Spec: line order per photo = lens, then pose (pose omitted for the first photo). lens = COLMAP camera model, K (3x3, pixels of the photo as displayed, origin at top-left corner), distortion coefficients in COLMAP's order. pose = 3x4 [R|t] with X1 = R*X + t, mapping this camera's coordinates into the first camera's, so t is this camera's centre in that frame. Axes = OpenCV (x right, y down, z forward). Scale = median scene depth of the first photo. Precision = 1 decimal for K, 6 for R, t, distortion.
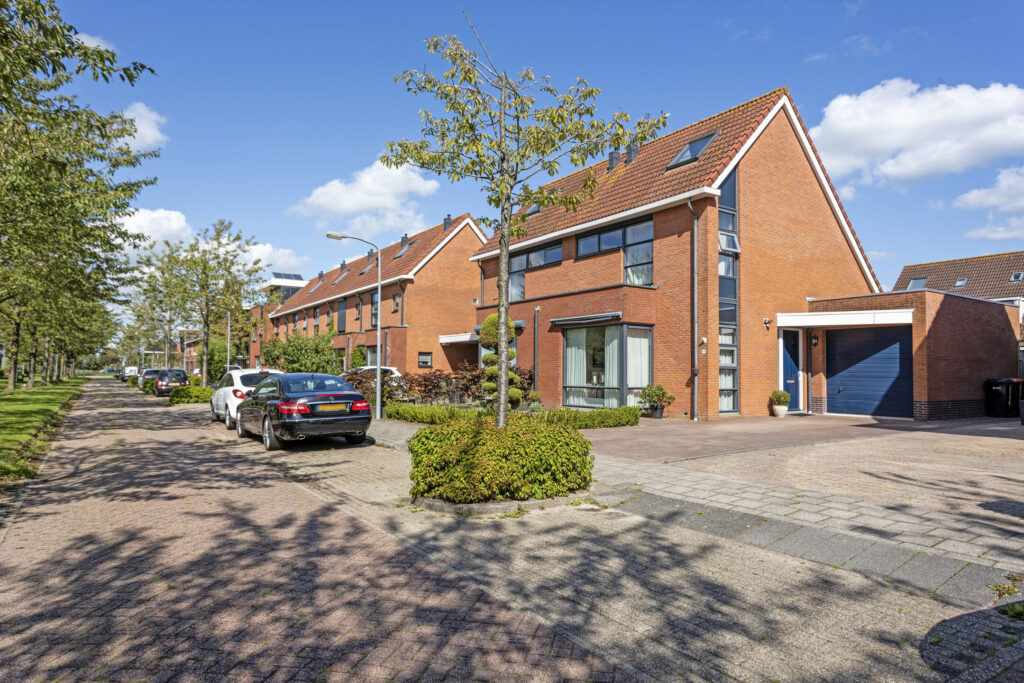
lens RADIAL K [[653.8, 0, 513.0], [0, 653.8, 356.6], [0, 0, 1]] dist [0.001834, 0.001188]
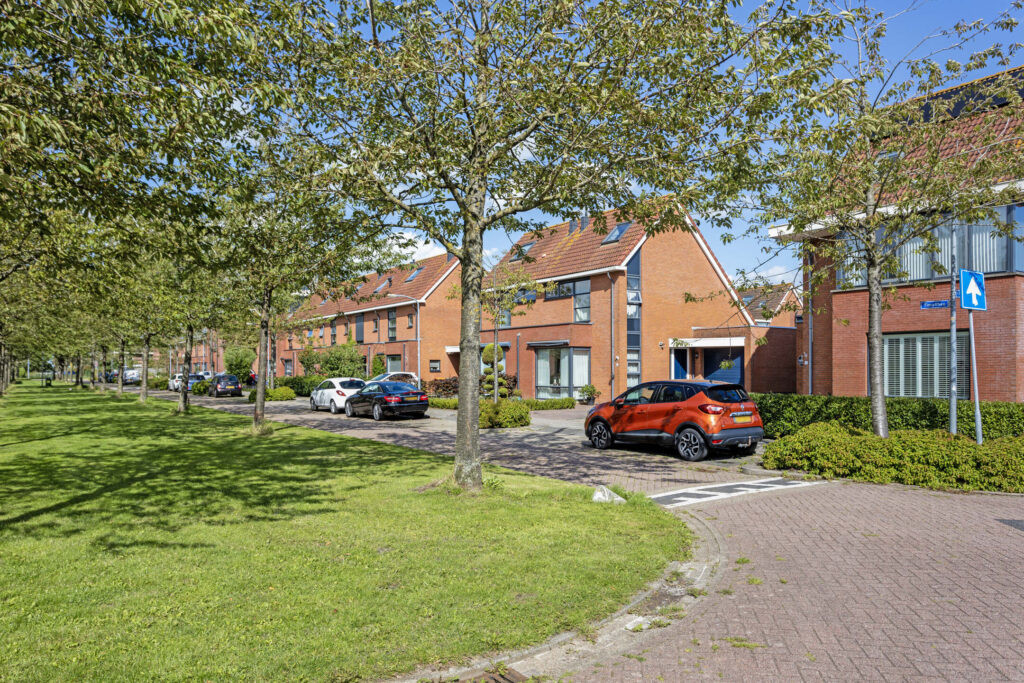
lens RADIAL K [[782.9, 0, 512.0], [0, 782.9, 341.5], [0, 0, 1]] dist [0.001189, 0.000045]
pose [[0.999929, -0.011004, 0.004486, 0.015237], [0.011045, 0.999896, -0.009288, -0.046700], [-0.004383, 0.009337, 0.999947, -0.911883]]
